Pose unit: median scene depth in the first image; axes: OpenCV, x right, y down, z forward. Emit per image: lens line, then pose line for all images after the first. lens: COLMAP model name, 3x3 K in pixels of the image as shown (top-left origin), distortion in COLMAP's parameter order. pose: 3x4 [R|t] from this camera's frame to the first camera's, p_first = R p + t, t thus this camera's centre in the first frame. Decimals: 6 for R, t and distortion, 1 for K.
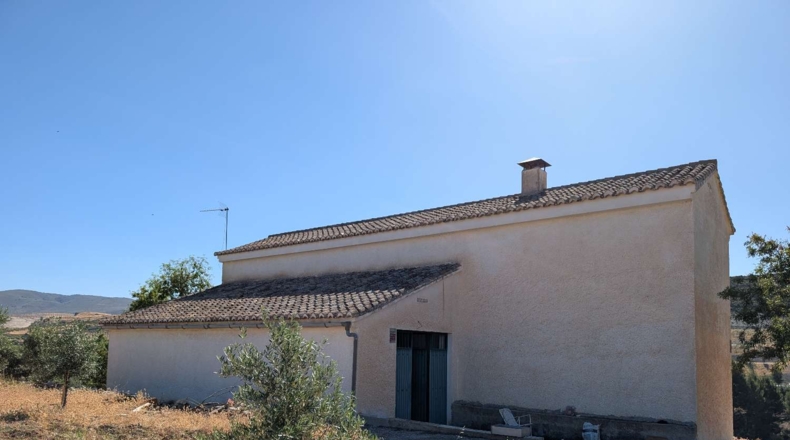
lens RADIAL K [[564.8, 0, 399.2], [0, 564.8, 302.9], [0, 0, 1]] dist [0.007411, -0.045033]
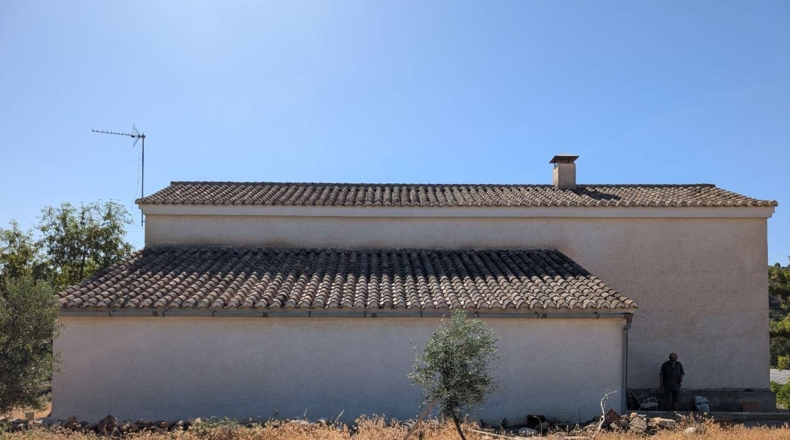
lens RADIAL K [[567.0, 0, 393.9], [0, 567.0, 304.0], [0, 0, 1]] dist [0.035576, -0.045742]
pose [[0.768101, 0.009553, 0.640257, -0.707396], [-0.036098, 0.998945, 0.028401, 0.006257], [-0.639310, -0.044927, 0.767636, 0.384217]]
